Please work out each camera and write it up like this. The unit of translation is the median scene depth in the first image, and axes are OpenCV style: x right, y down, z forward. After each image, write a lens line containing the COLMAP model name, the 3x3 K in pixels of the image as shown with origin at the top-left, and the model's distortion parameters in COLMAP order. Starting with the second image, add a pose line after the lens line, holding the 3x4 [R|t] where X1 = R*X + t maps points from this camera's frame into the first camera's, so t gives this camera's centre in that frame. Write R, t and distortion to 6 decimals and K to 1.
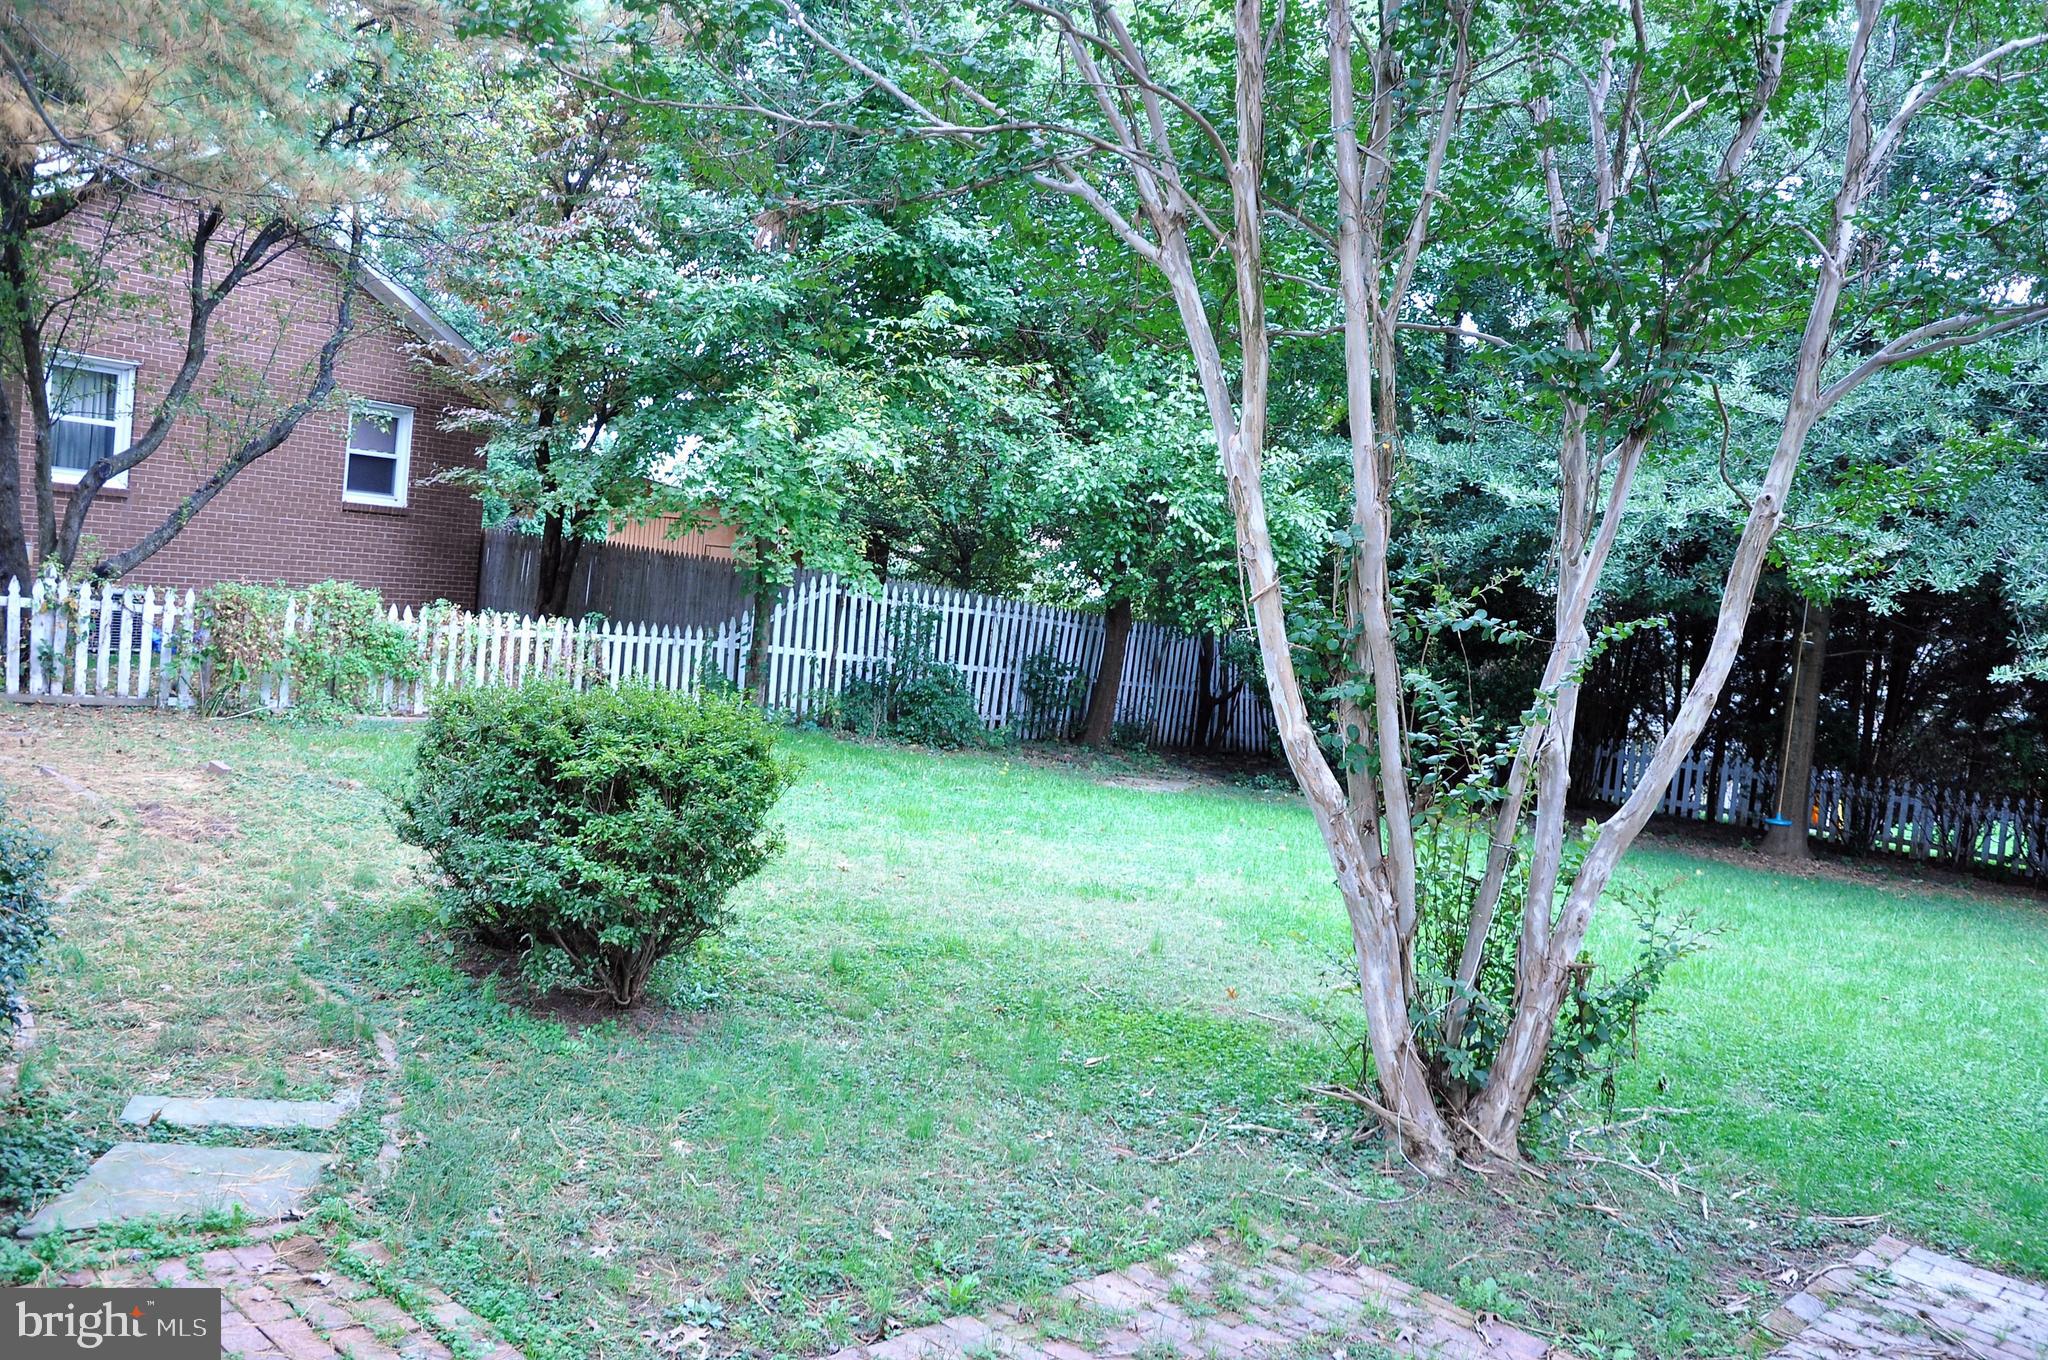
lens RADIAL K [[1712.6, 0, 1040.7], [0, 1712.6, 675.6], [0, 0, 1]] dist [-0.136731, 0.155545]
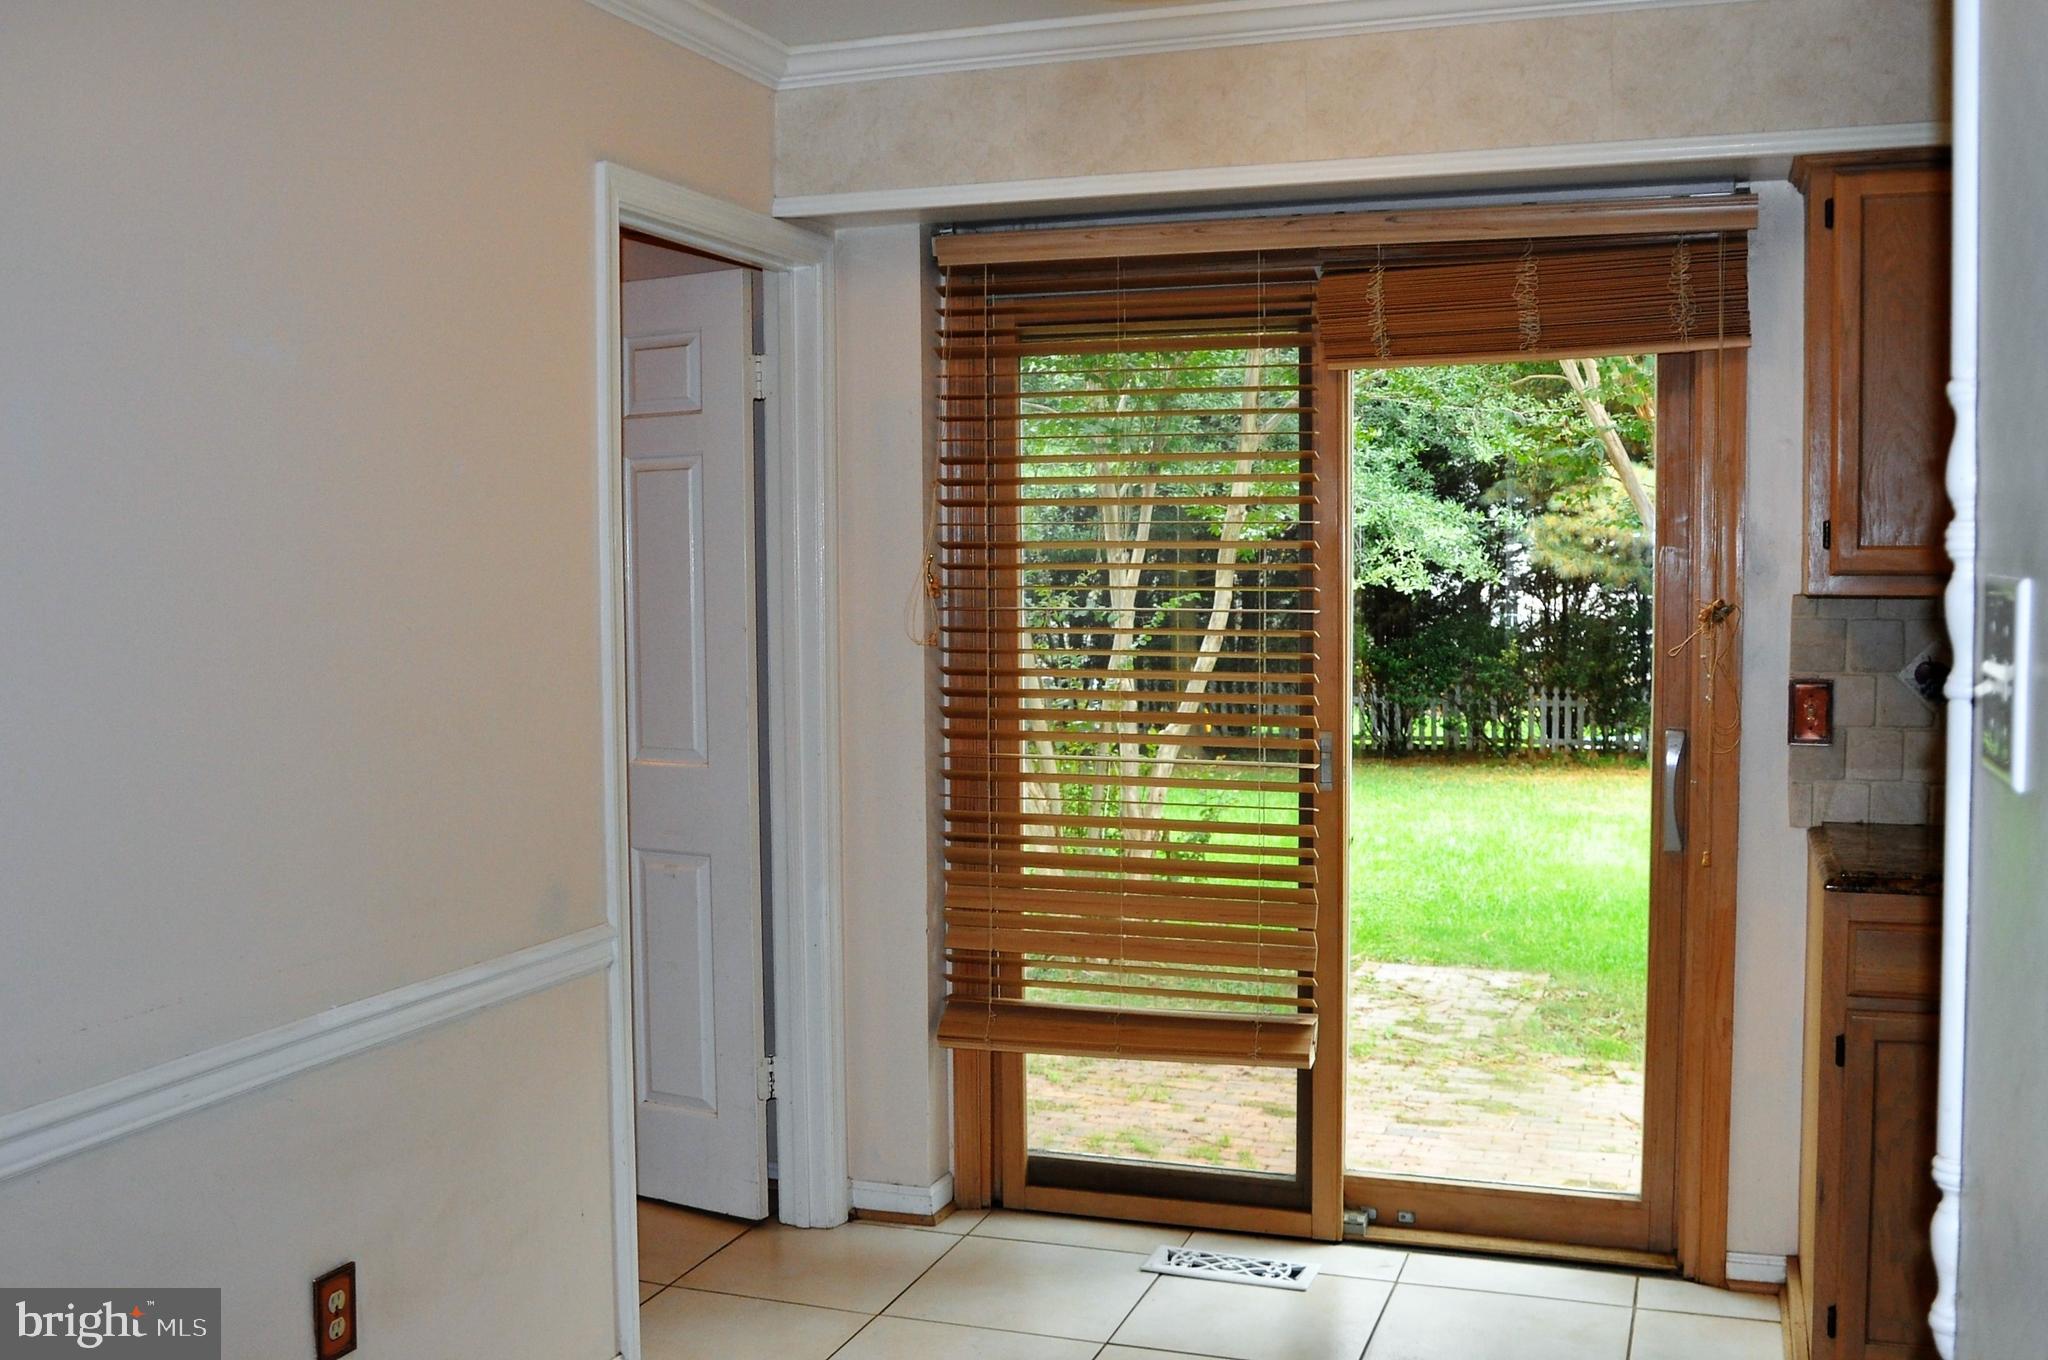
lens RADIAL K [[2011.1, 0, 976.5], [0, 2011.1, 676.3], [0, 0, 1]] dist [-0.179959, 0.293770]
pose [[0.926391, -0.128965, 0.353790, -0.441526], [0.123930, 0.991603, 0.036955, -0.045385], [-0.355585, 0.009610, 0.934594, -0.601757]]
